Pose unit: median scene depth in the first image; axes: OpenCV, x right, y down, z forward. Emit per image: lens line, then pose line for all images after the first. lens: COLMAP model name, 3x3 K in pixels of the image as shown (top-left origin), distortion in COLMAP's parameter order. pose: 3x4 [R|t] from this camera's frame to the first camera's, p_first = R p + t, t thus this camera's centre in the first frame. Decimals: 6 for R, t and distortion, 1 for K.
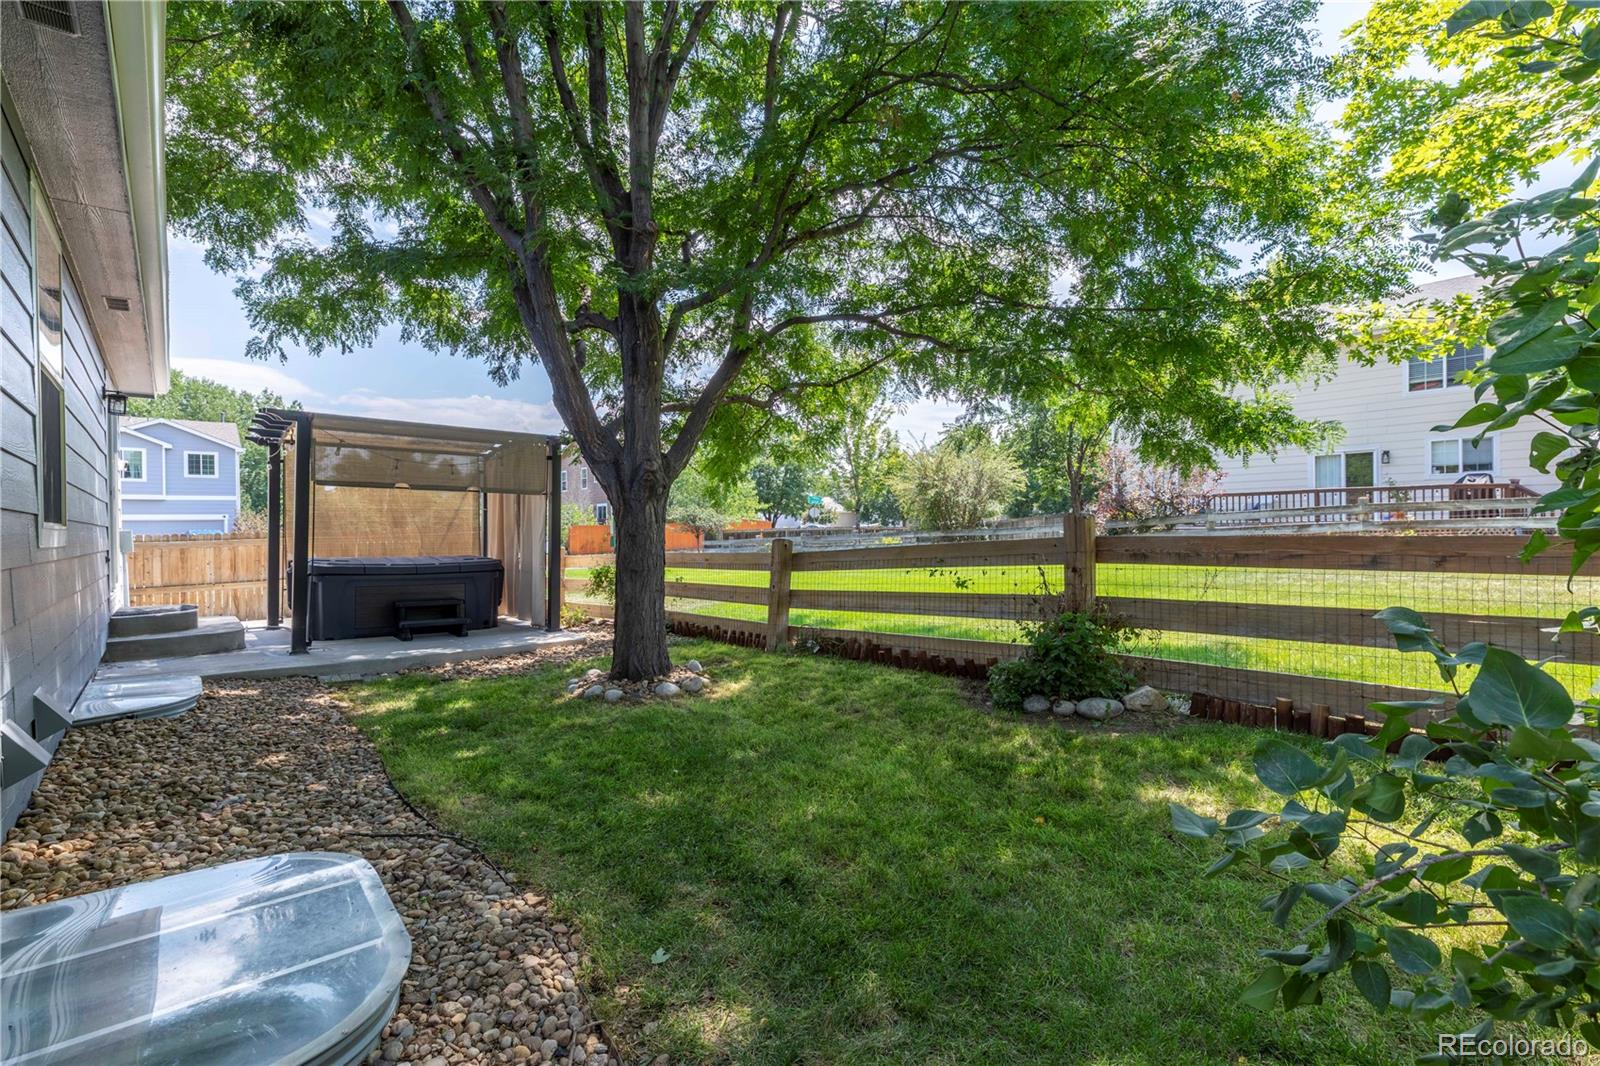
lens RADIAL K [[723.3, 0, 804.6], [0, 723.3, 524.2], [0, 0, 1]] dist [0.004783, -0.000477]
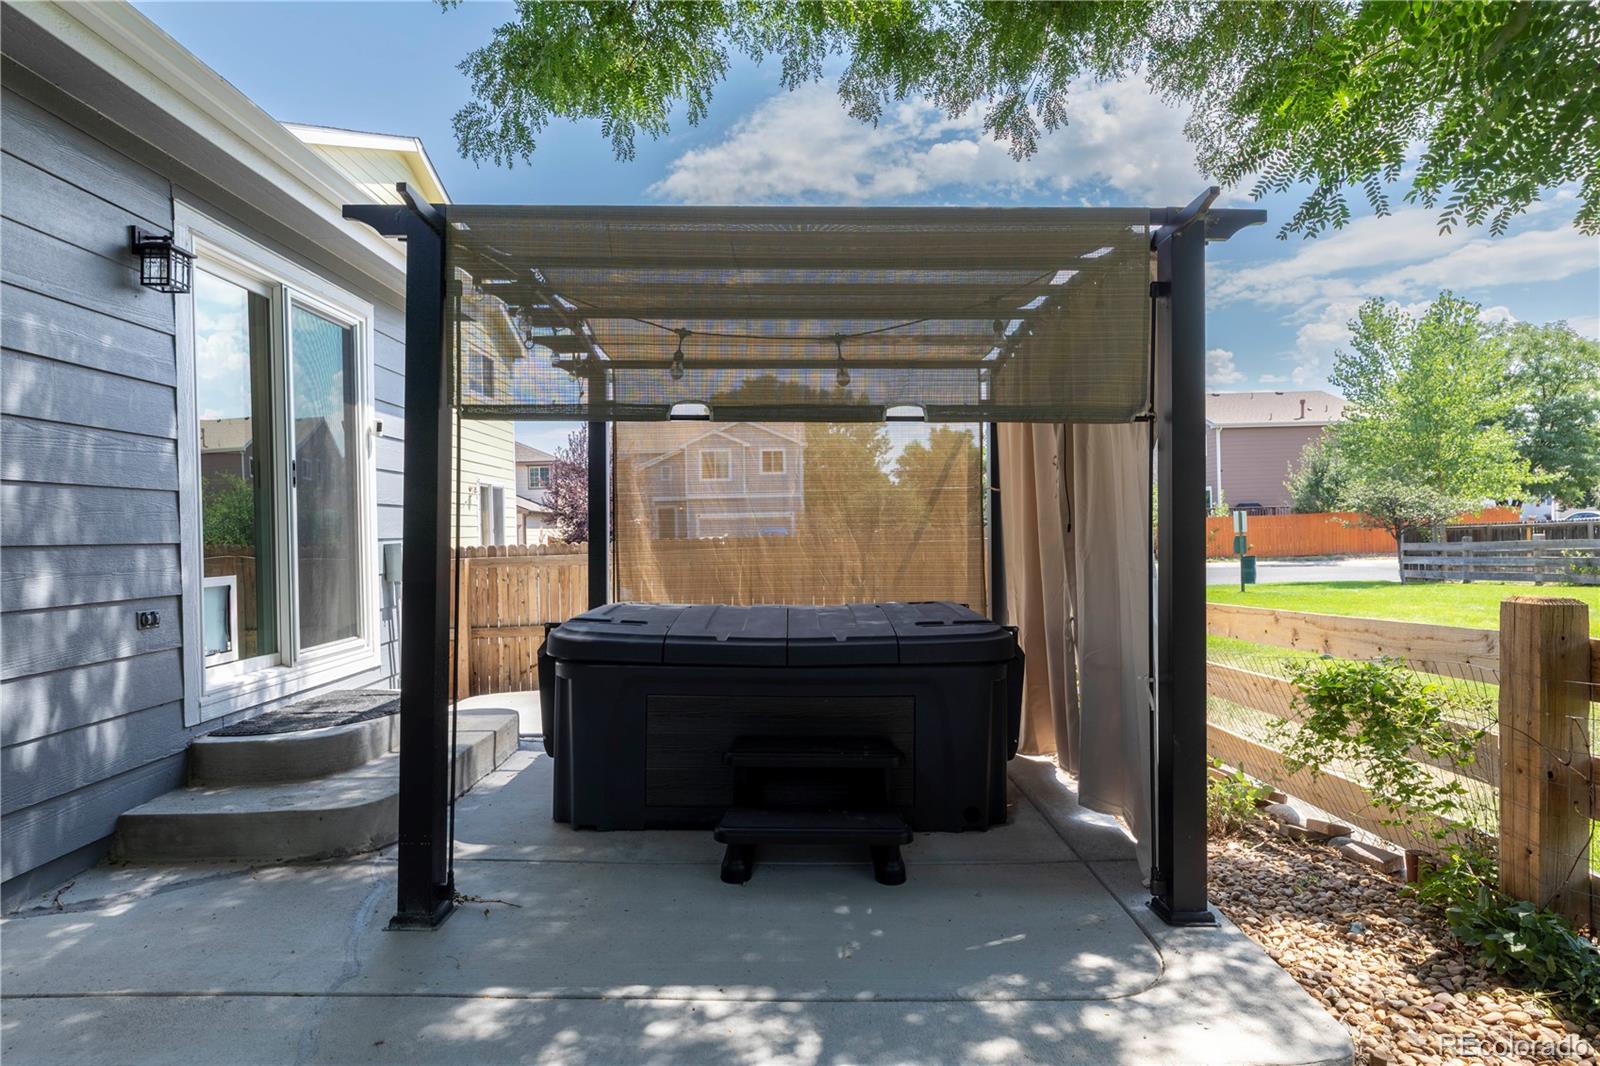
lens RADIAL K [[863.0, 0, 797.8], [0, 863.0, 527.9], [0, 0, 1]] dist [-0.003775, -0.001555]
pose [[0.755704, -0.006040, -0.654885, -0.383650], [0.013481, 0.999889, 0.006335, -0.005048], [0.654774, -0.013616, 0.755702, 1.042933]]
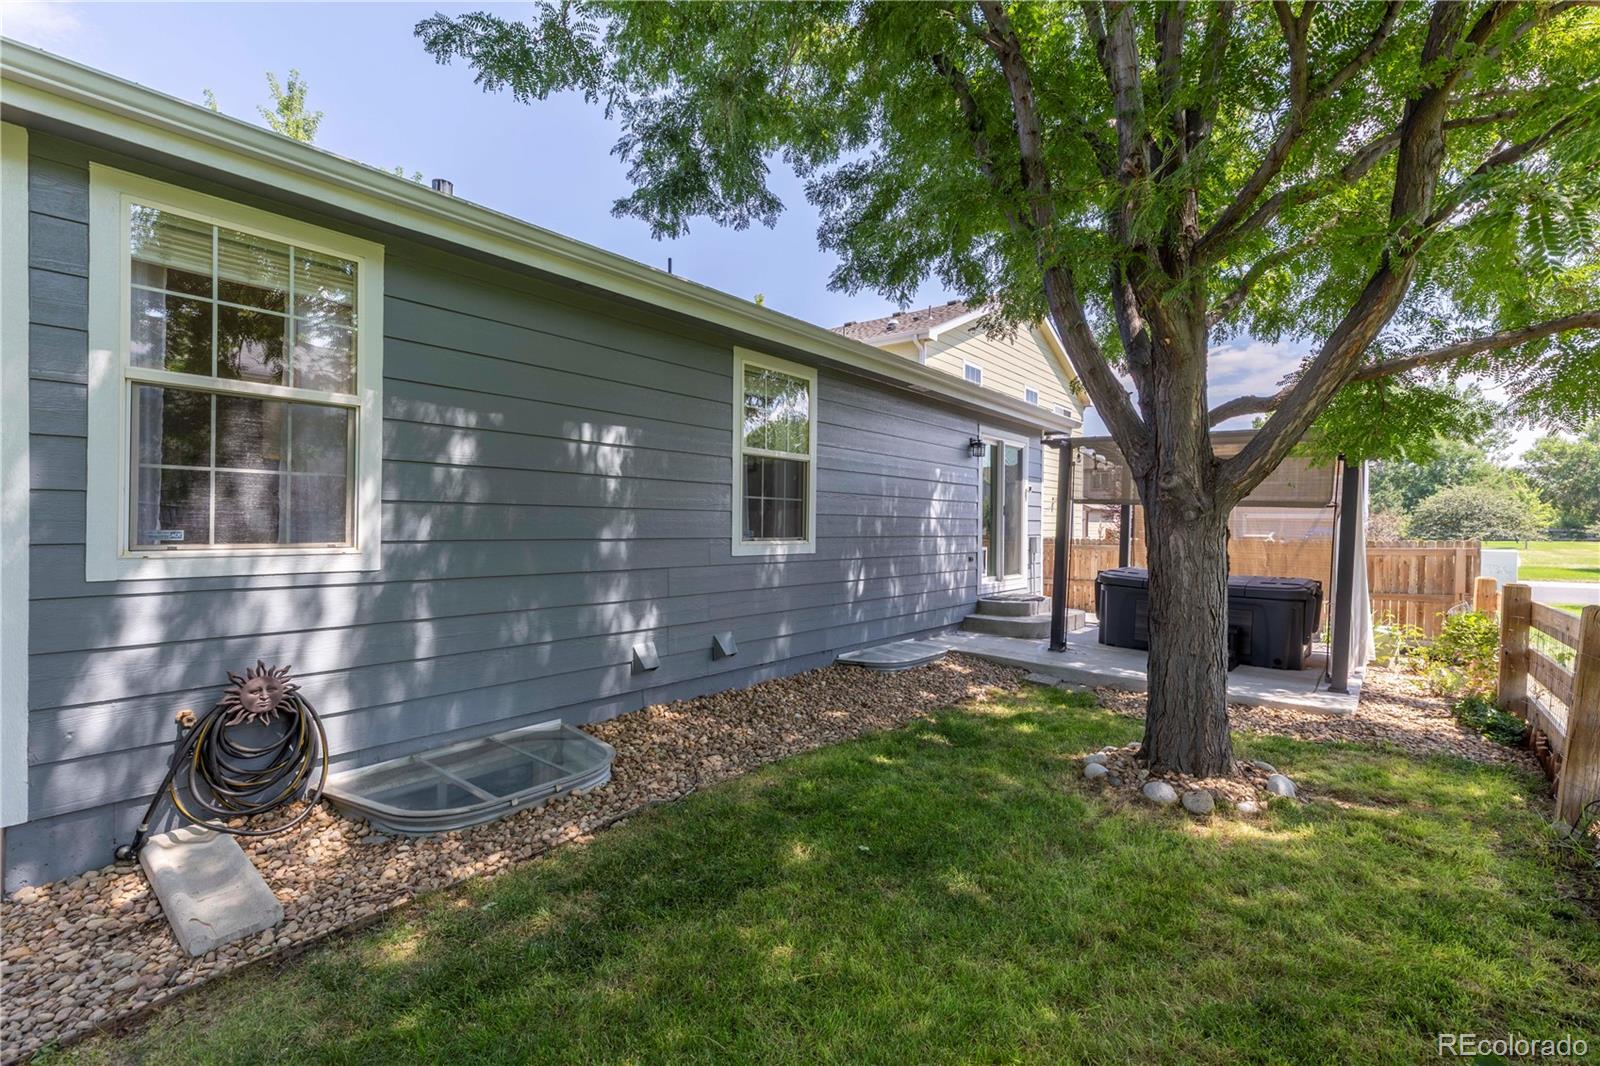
lens RADIAL K [[723.3, 0, 796.0], [0, 723.3, 526.2], [0, 0, 1]] dist [0.004783, -0.000477]
pose [[0.167911, 0.021570, -0.985566, 0.452713], [-0.014591, 0.999705, 0.019394, -0.045648], [0.985694, 0.011124, 0.168176, 0.515513]]
